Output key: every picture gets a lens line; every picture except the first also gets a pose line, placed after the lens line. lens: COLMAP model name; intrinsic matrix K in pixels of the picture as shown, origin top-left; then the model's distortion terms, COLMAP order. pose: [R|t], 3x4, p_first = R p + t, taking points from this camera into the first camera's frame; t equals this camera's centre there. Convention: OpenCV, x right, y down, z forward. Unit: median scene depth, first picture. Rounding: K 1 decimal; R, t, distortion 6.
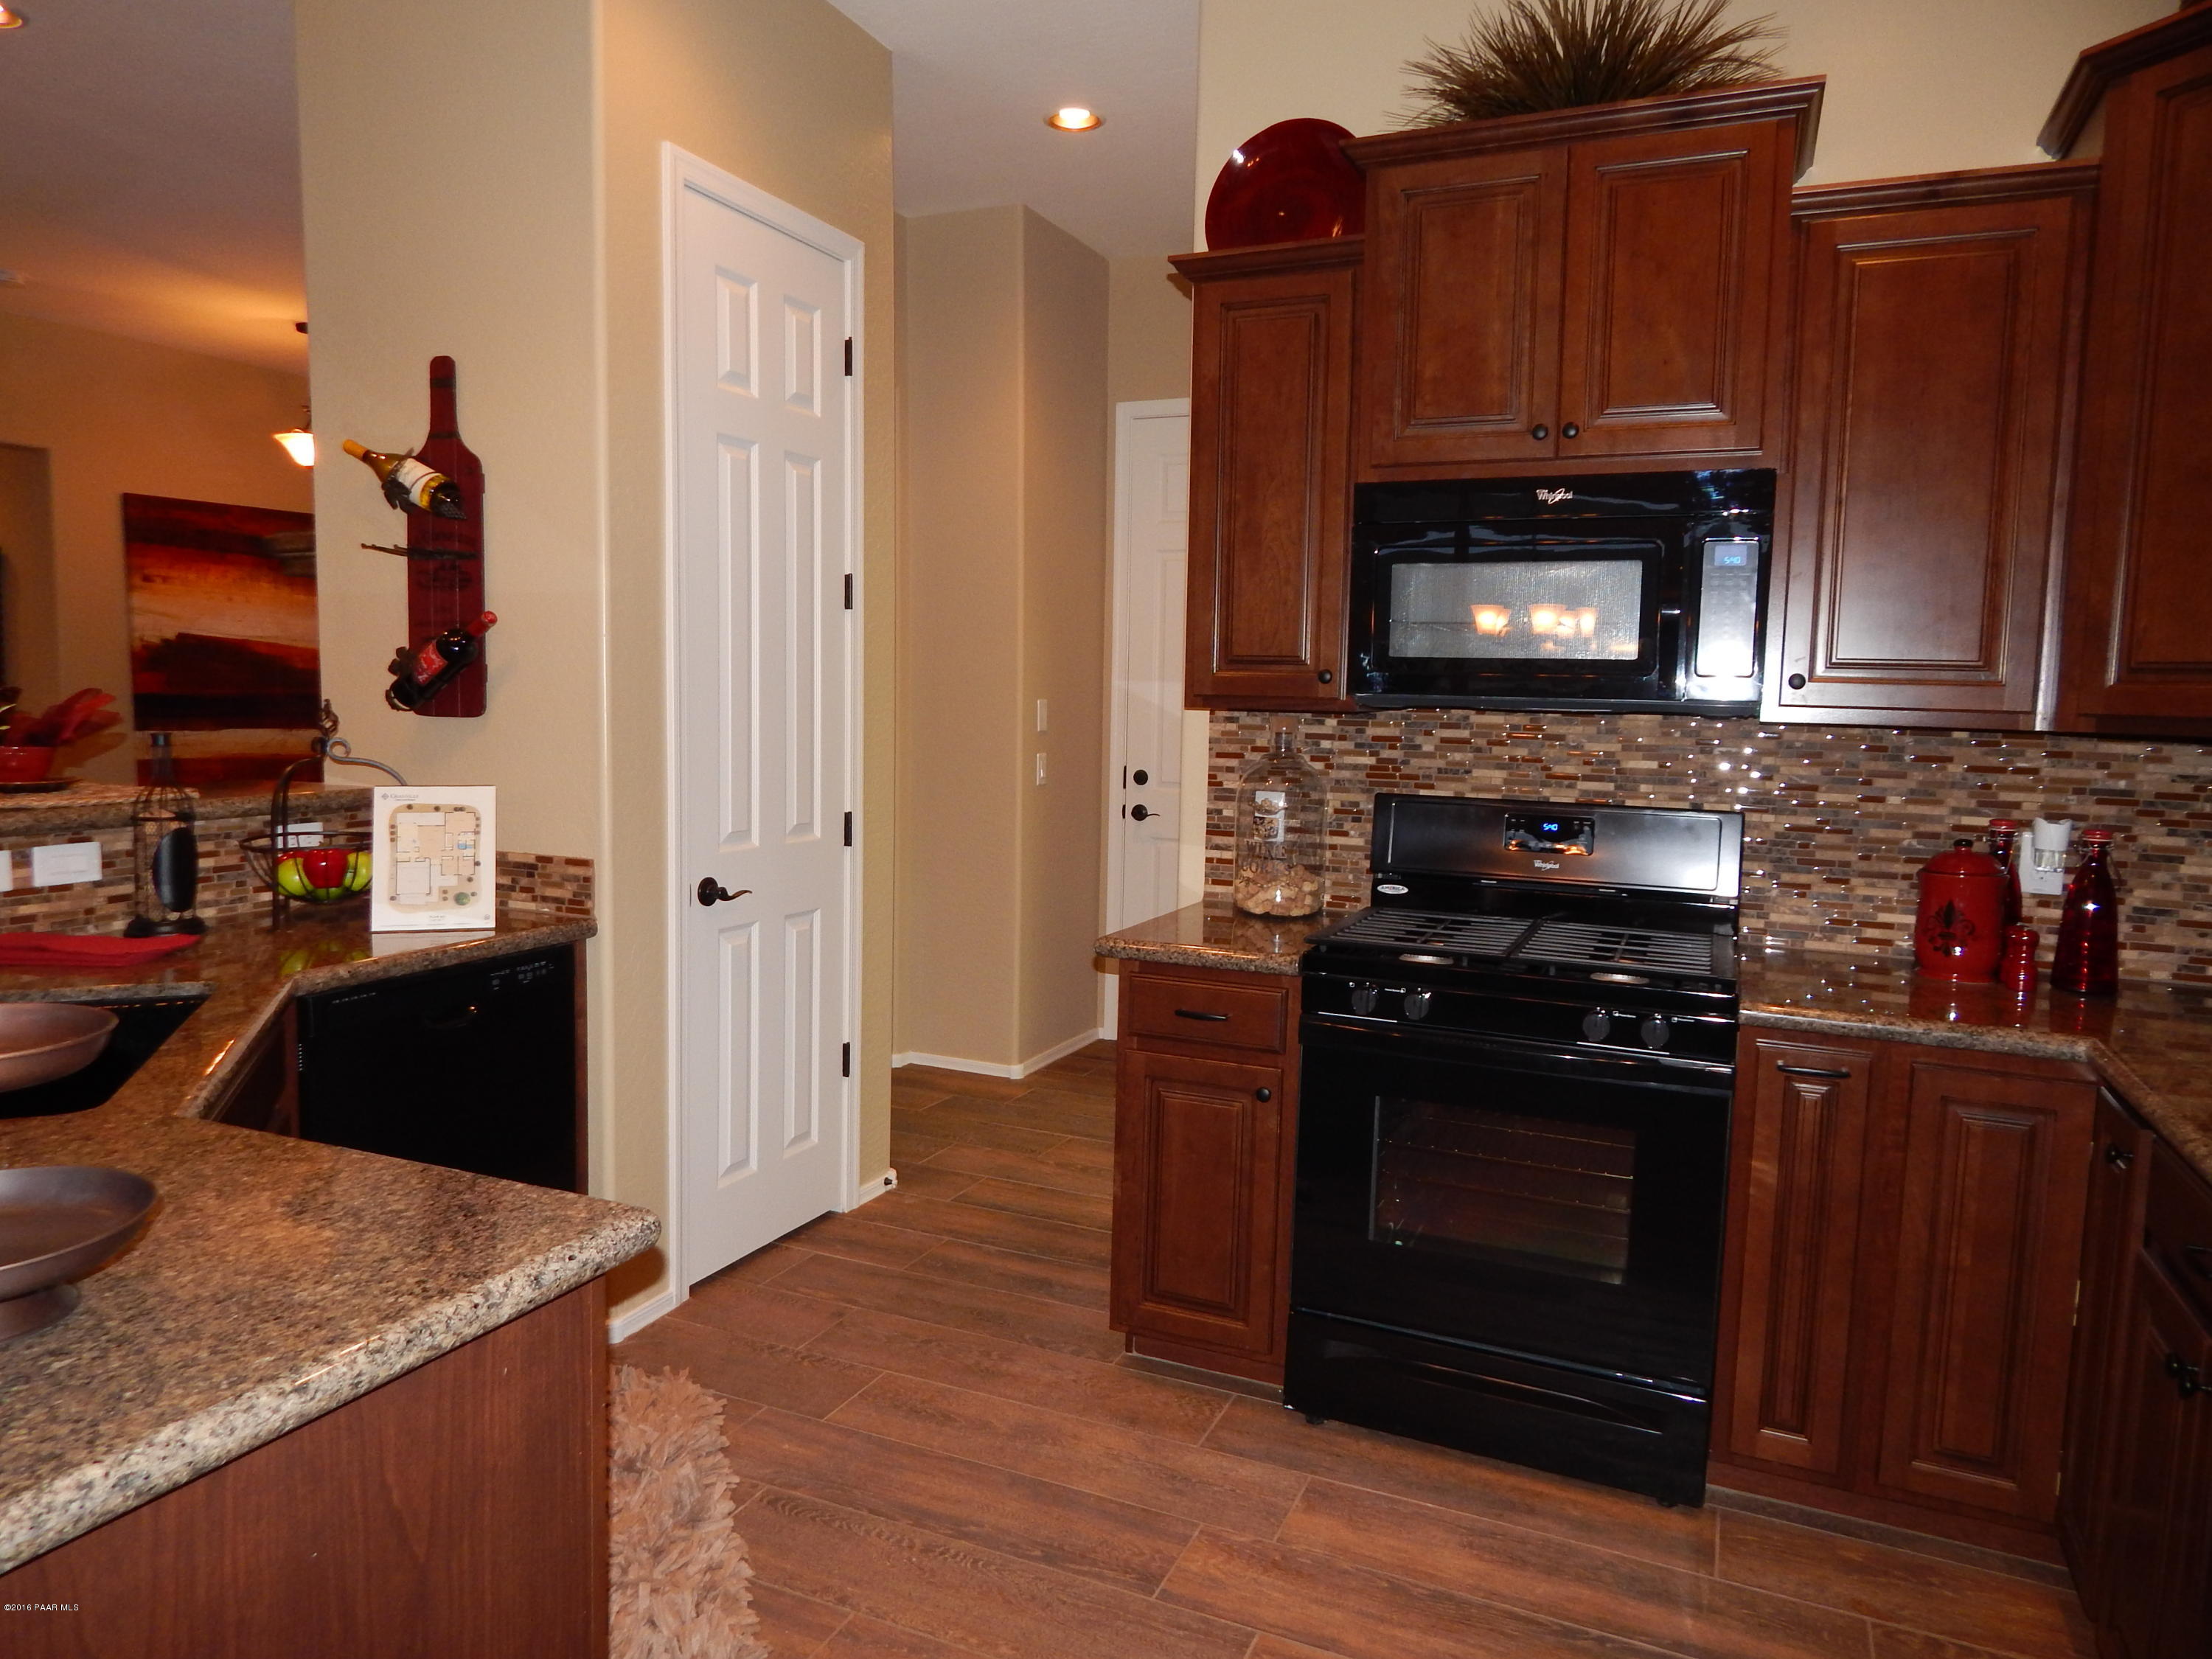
lens RADIAL K [[1483.8, 0, 1095.9], [0, 1483.8, 832.5], [0, 0, 1]] dist [0.033845, -0.003538]
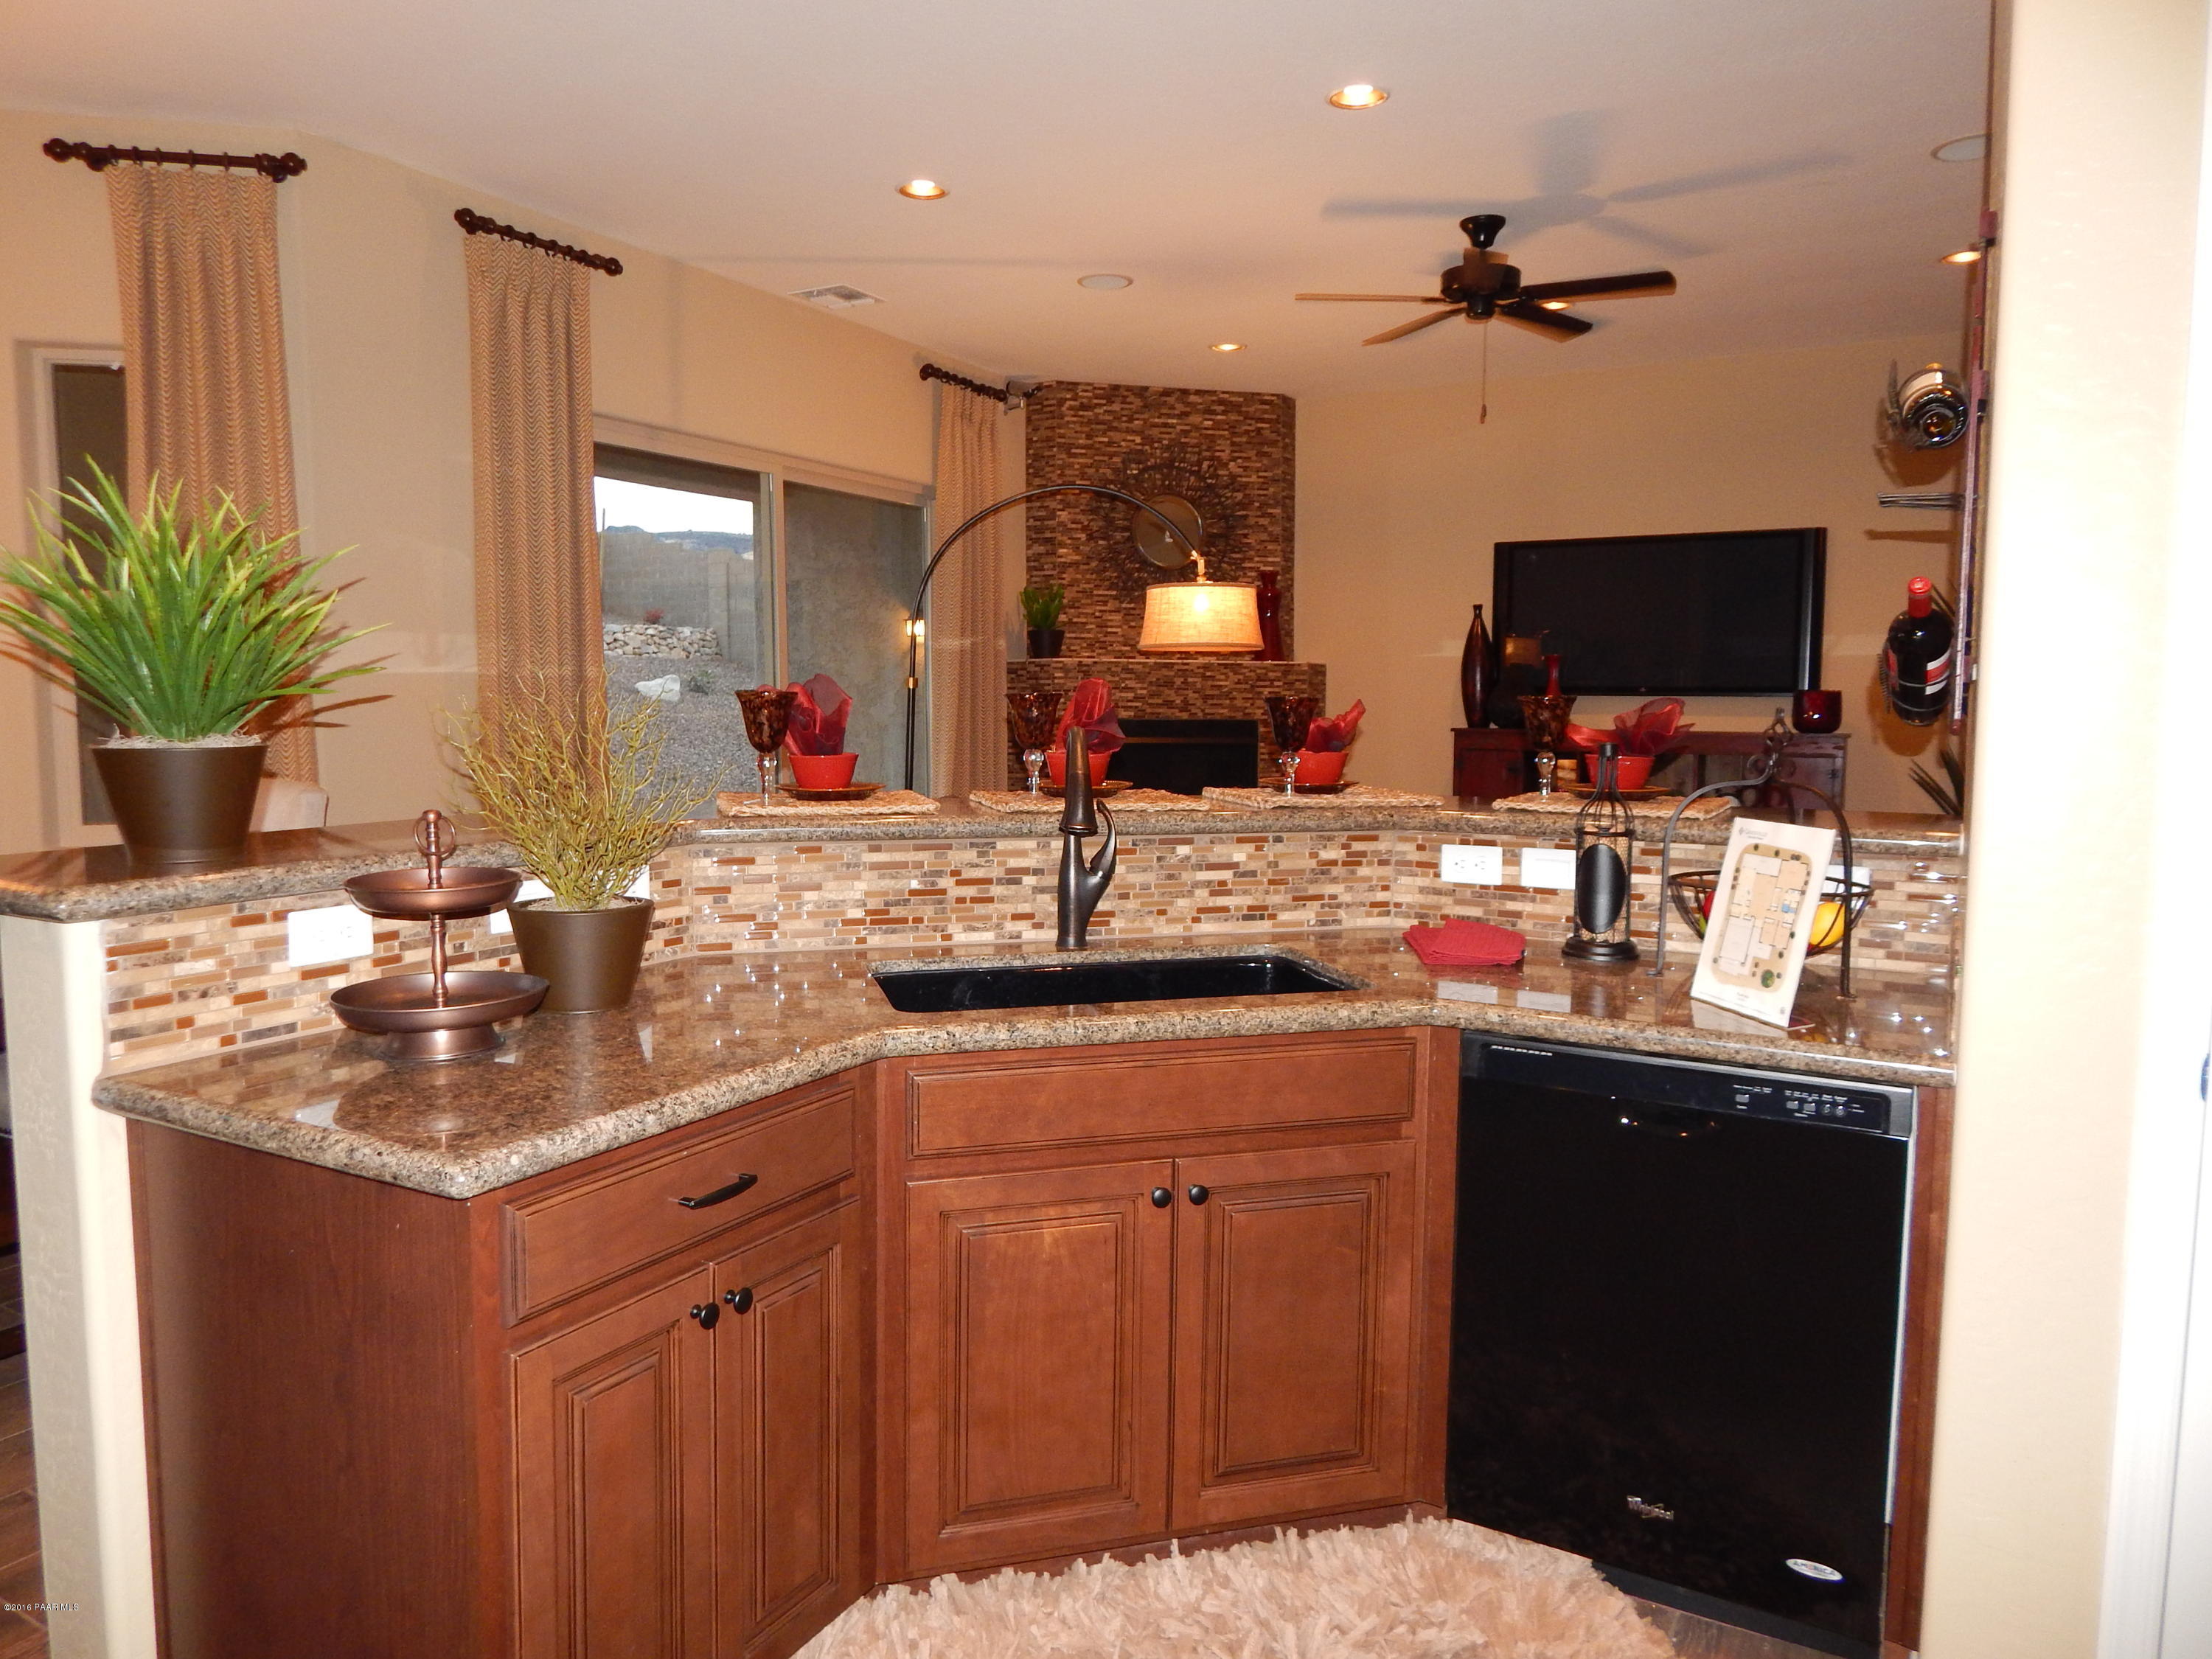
lens RADIAL K [[1483.8, 0, 1090.9], [0, 1483.8, 808.2], [0, 0, 1]] dist [0.033845, -0.003538]
pose [[-0.092189, 0.059189, -0.993981, 0.344792], [-0.112697, 0.991197, 0.069476, -0.054831], [0.989344, 0.118424, -0.084707, 0.778544]]
